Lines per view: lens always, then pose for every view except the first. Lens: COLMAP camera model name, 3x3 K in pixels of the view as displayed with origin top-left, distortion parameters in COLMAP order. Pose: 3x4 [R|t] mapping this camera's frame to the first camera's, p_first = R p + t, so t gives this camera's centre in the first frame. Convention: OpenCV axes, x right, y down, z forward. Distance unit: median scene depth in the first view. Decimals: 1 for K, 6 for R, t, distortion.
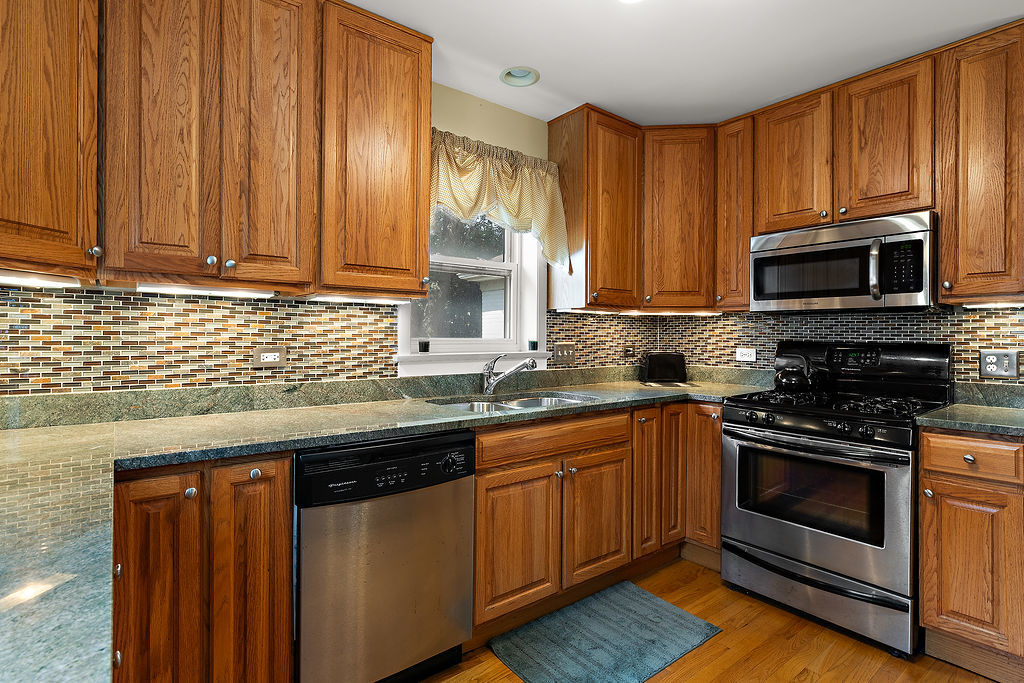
lens RADIAL K [[506.5, 0, 513.3], [0, 506.5, 334.5], [0, 0, 1]] dist [0.019342, -0.000848]
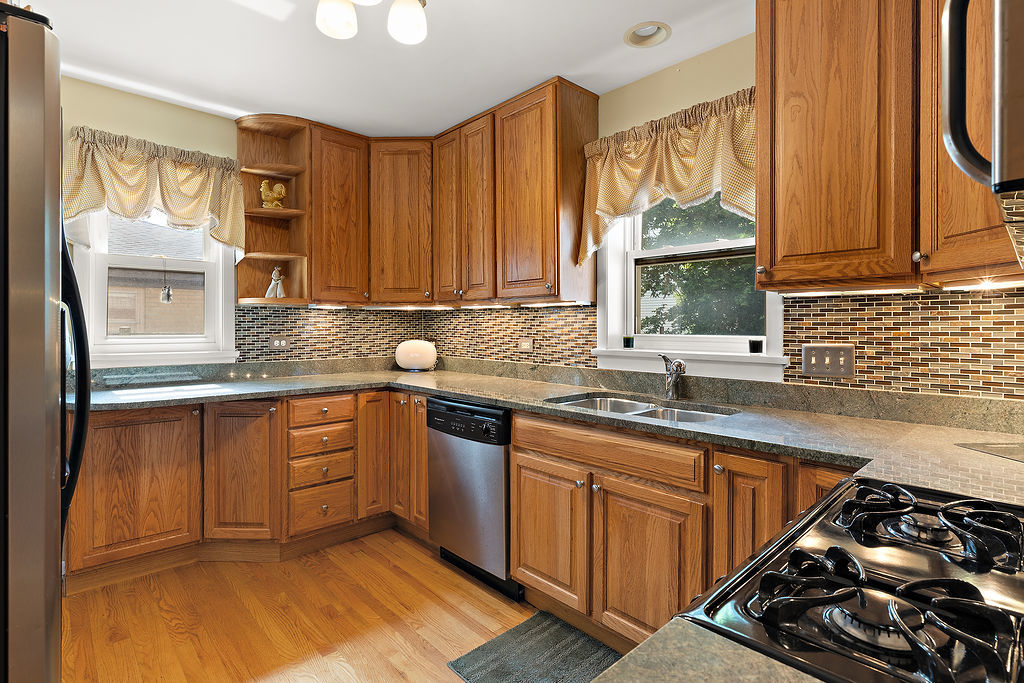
lens RADIAL K [[490.0, 0, 512.5], [0, 490.0, 335.9], [0, 0, 1]] dist [-0.002976, -0.000123]
pose [[0.096003, 0.008562, -0.995344, 0.903553], [-0.003987, 0.999958, 0.008217, 0.003583], [0.995373, 0.003180, 0.096033, 0.757868]]
